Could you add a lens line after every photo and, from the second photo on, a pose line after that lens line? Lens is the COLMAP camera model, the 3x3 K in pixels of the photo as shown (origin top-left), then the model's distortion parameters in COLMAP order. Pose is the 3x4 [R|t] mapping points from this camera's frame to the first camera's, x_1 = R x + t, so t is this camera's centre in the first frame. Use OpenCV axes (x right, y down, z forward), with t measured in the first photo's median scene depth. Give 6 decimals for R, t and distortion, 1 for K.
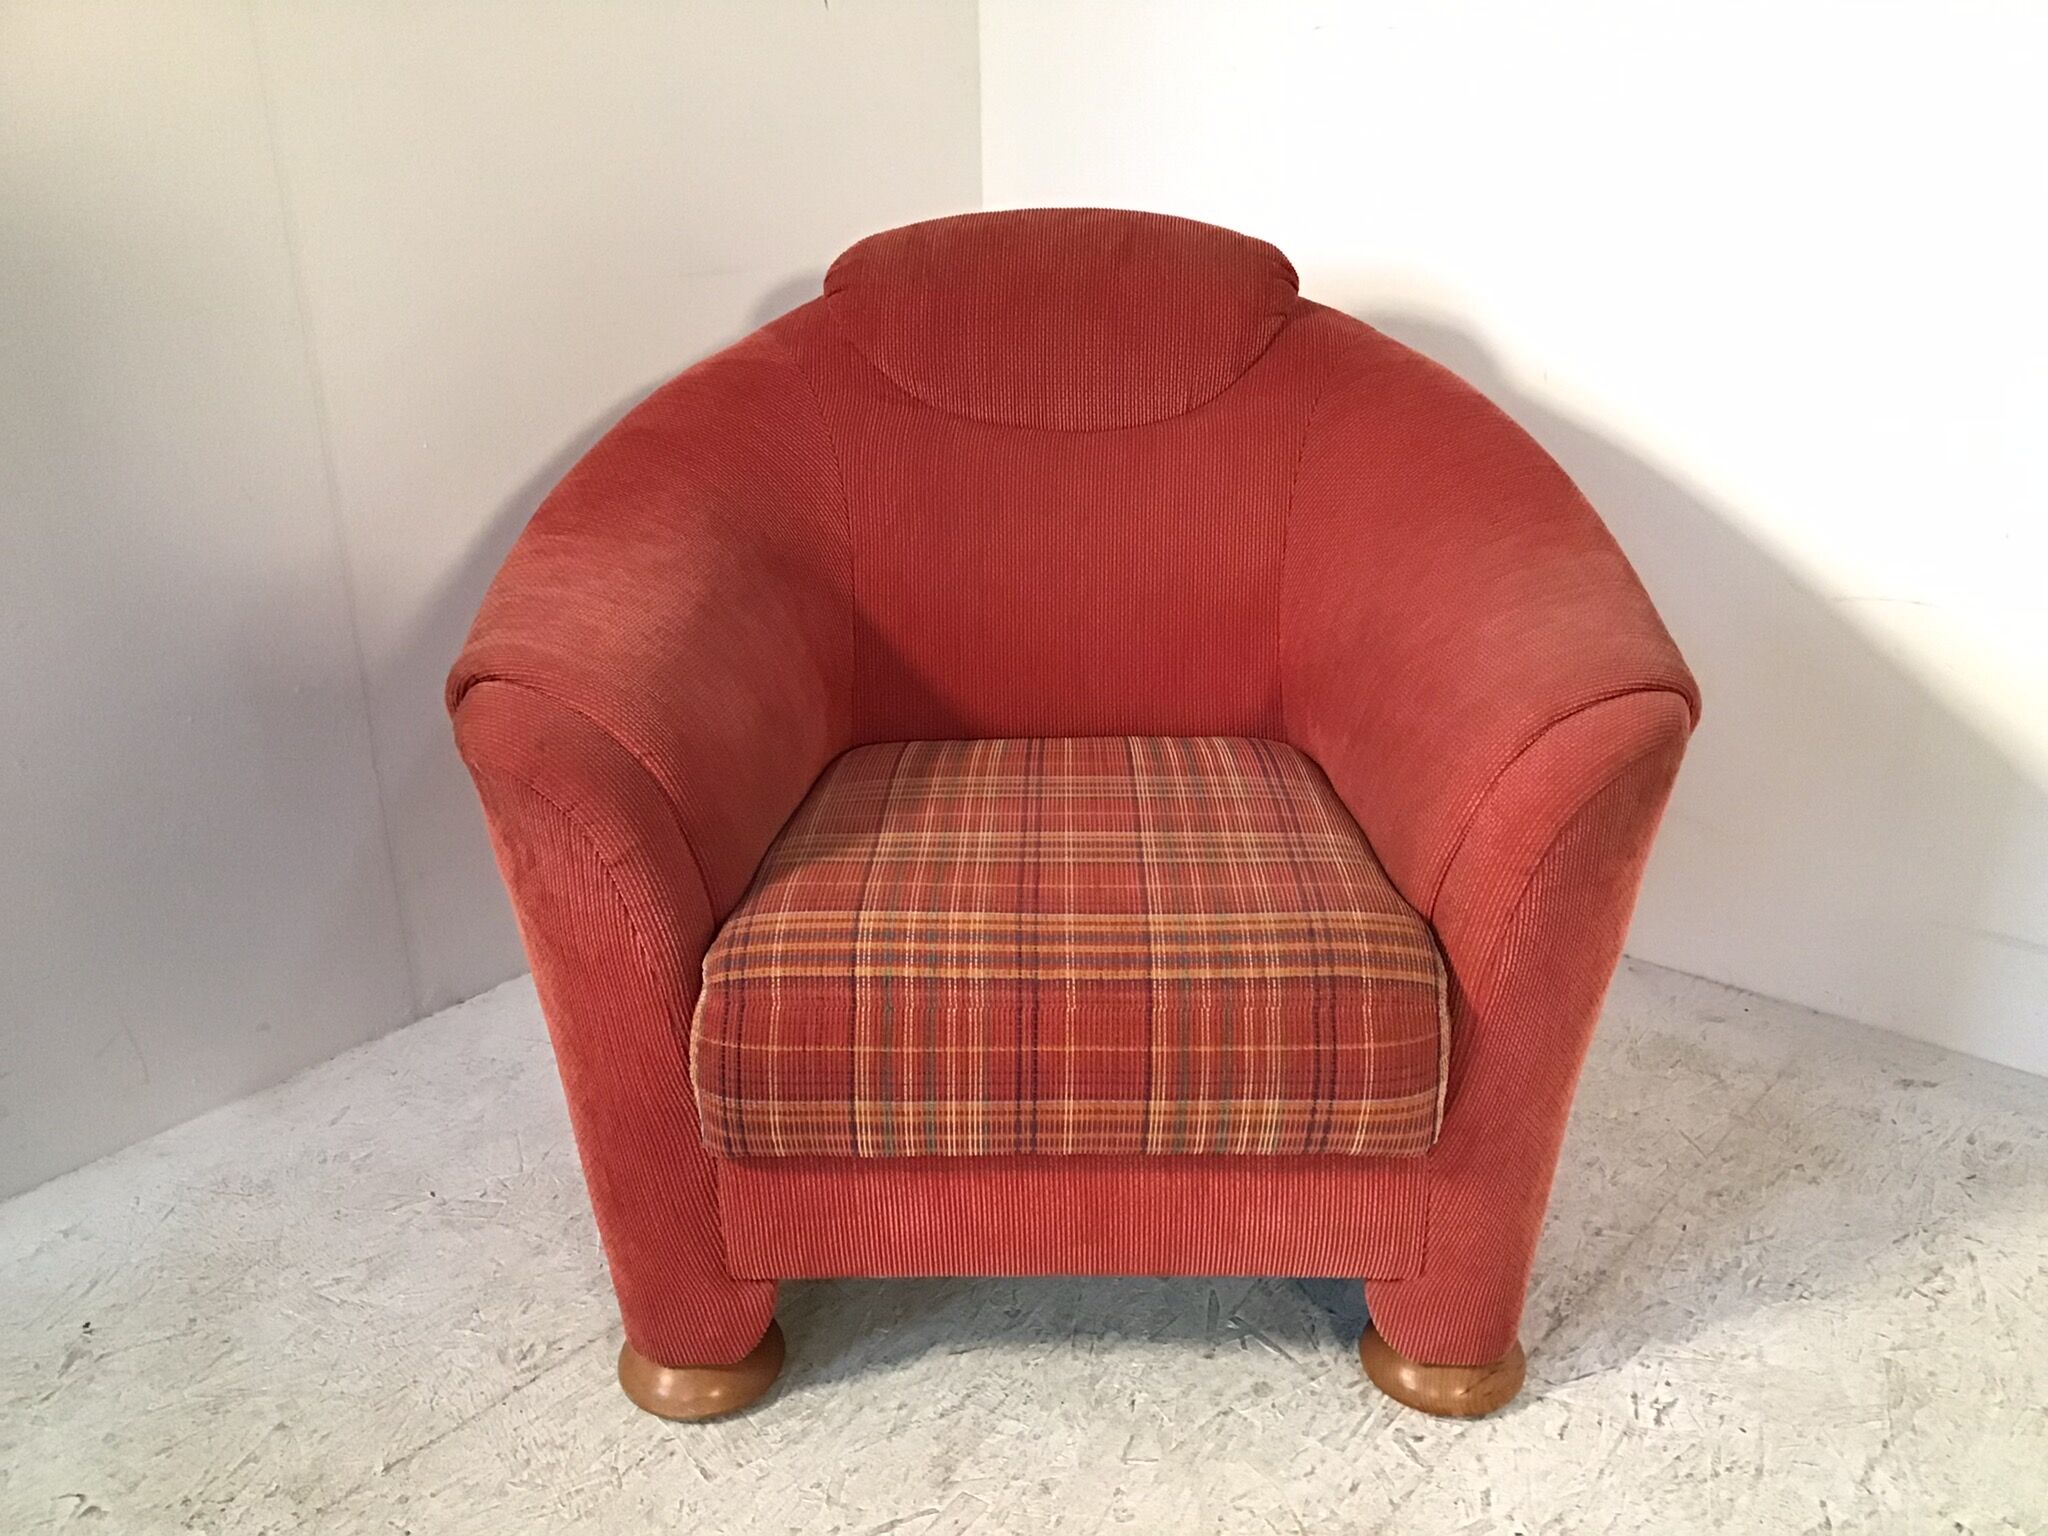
lens RADIAL K [[1825.2, 0, 1047.8], [0, 1825.2, 765.9], [0, 0, 1]] dist [0.124889, -0.237862]
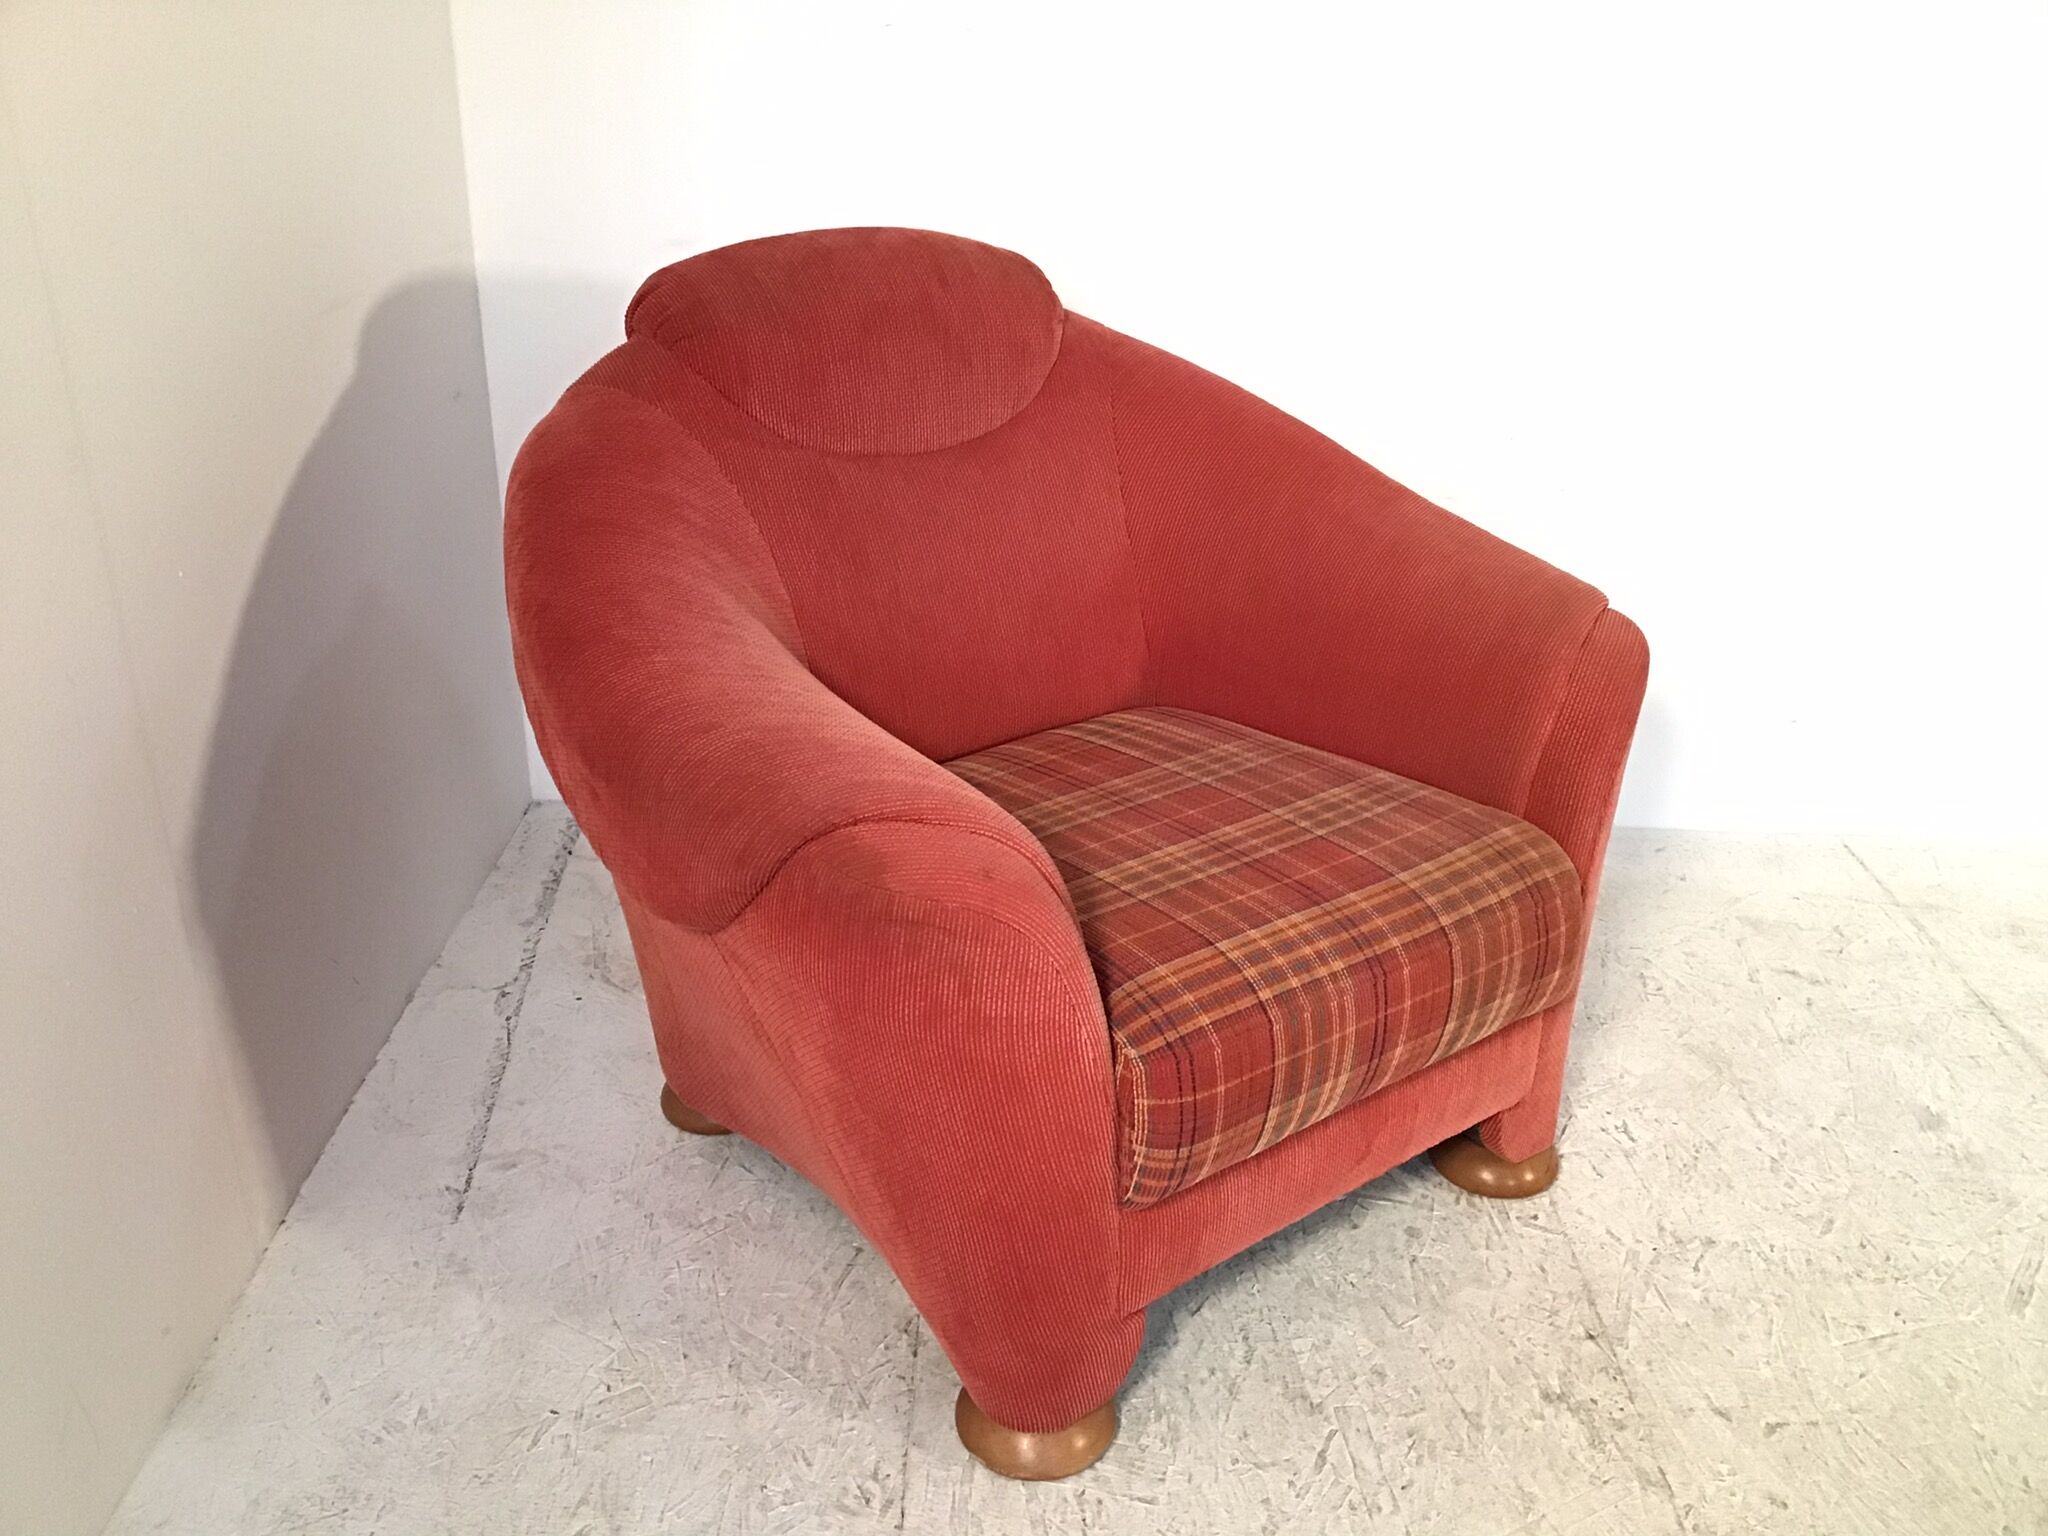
lens RADIAL K [[1825.2, 0, 1047.8], [0, 1825.2, 765.9], [0, 0, 1]] dist [0.124889, -0.237862]
pose [[0.775383, -0.234160, 0.586473, -0.768359], [0.193435, 0.972138, 0.132401, -0.180656], [-0.601136, 0.010783, 0.799074, 0.190181]]
